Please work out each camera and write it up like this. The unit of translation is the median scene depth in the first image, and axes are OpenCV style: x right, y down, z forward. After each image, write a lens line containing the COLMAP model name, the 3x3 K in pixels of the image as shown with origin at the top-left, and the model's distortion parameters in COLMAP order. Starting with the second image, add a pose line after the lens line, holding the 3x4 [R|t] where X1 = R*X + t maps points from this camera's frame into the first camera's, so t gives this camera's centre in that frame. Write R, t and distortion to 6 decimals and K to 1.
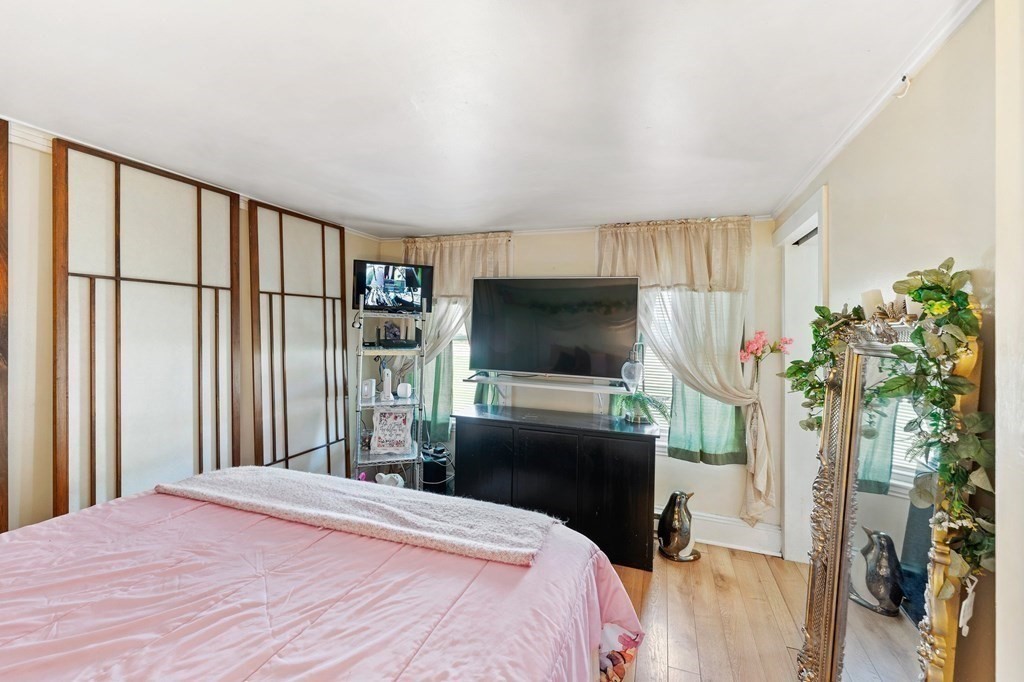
lens RADIAL K [[411.8, 0, 516.1], [0, 411.8, 334.7], [0, 0, 1]] dist [-0.001056, -0.000927]
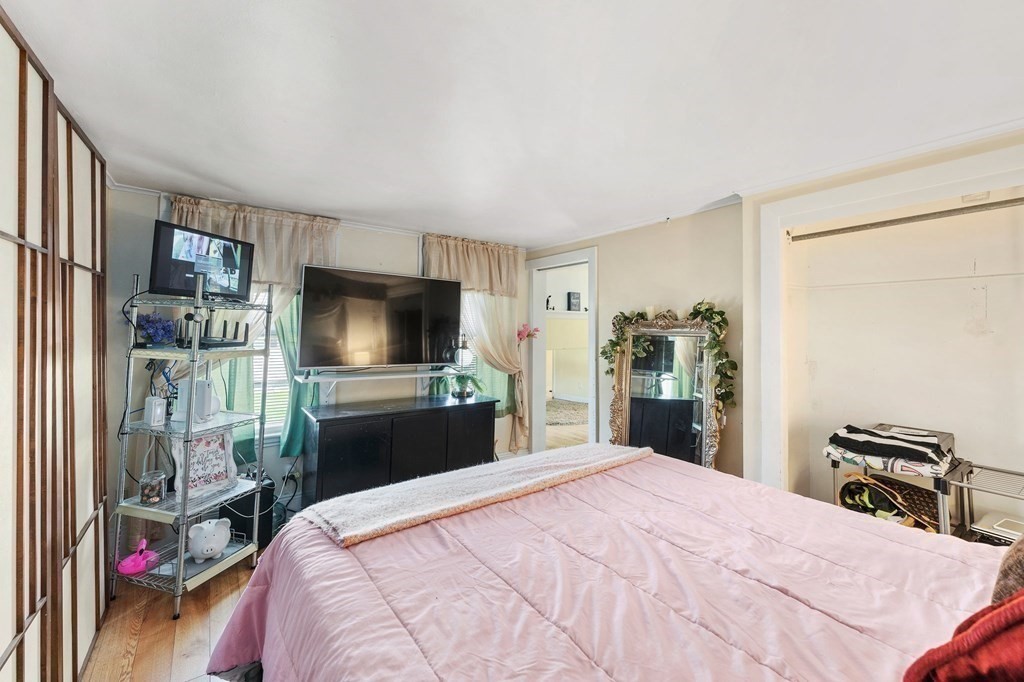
lens RADIAL K [[411.8, 0, 500.8], [0, 411.8, 317.2], [0, 0, 1]] dist [-0.001056, -0.000927]
pose [[0.581231, 0.006396, 0.813714, -0.670634], [0.005850, 0.999910, -0.012038, -0.013316], [-0.813718, 0.011757, 0.581141, 0.166138]]
